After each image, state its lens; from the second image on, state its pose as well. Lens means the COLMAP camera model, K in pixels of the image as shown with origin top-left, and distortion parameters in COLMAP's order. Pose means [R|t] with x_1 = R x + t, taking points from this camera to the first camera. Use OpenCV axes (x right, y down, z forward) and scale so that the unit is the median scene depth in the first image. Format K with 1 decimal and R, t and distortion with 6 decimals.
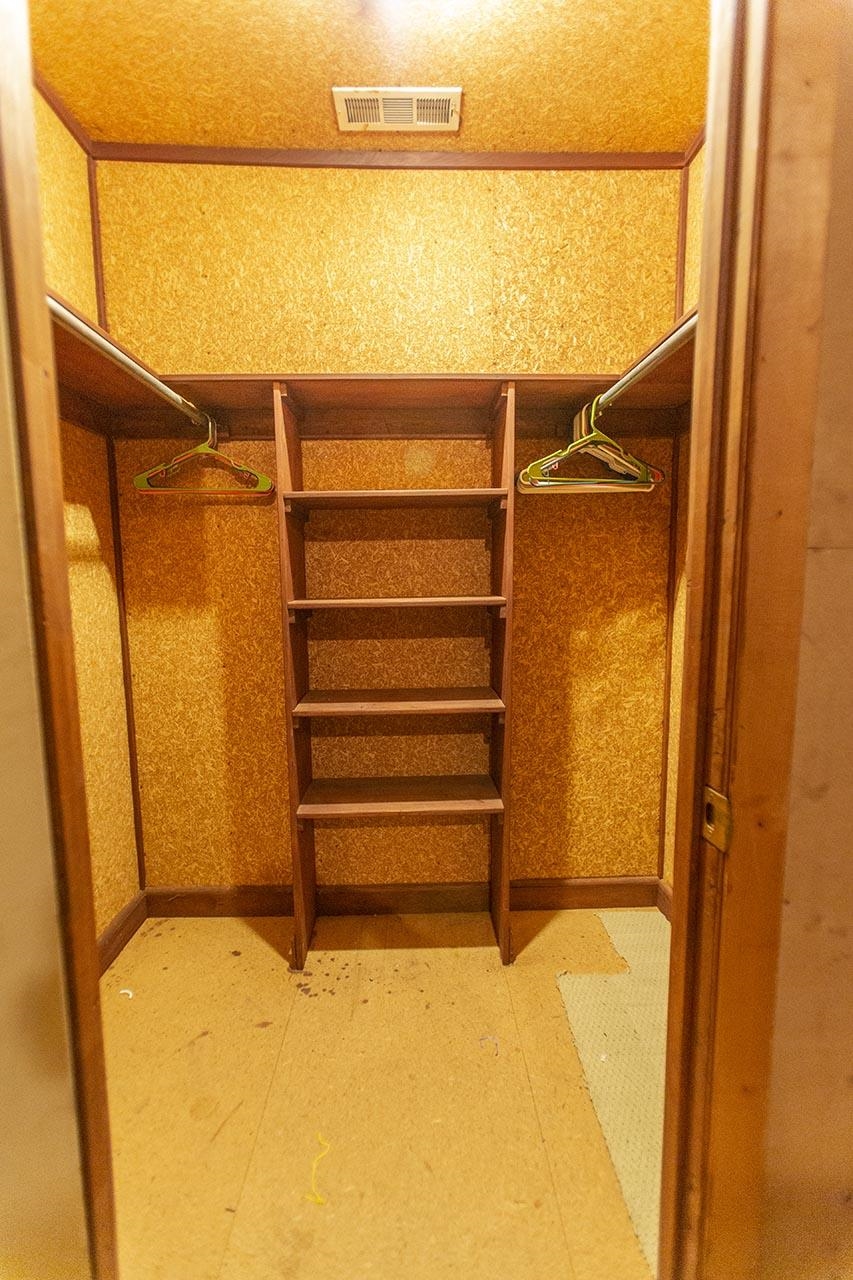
lens RADIAL K [[559.5, 0, 426.7], [0, 559.5, 630.7], [0, 0, 1]] dist [-0.011635, 0.000347]
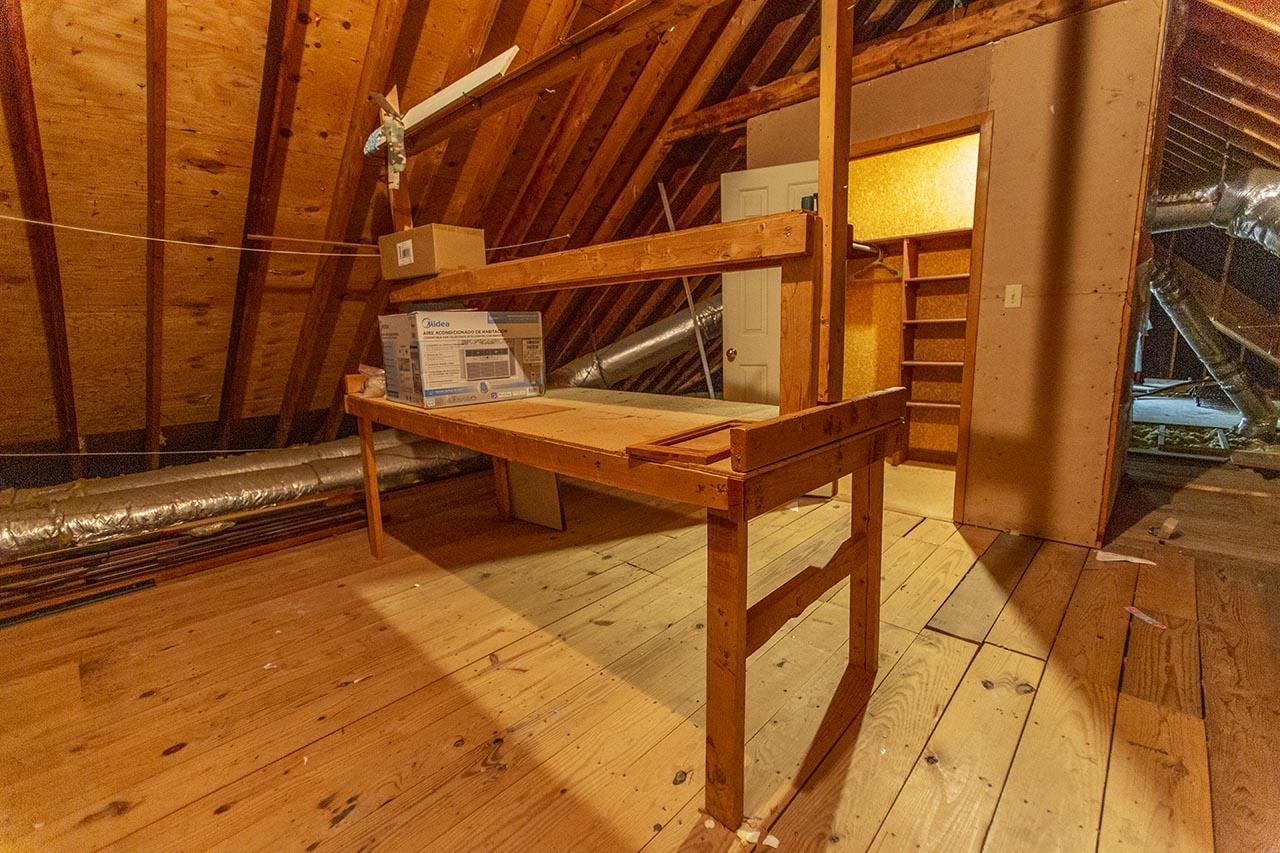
lens RADIAL K [[559.5, 0, 642.6], [0, 559.5, 419.3], [0, 0, 1]] dist [-0.011635, 0.000347]
pose [[0.717369, 0.098733, -0.689662, 0.648234], [-0.058125, 0.994938, 0.081977, 0.237797], [0.694264, -0.018721, 0.719476, -1.559344]]
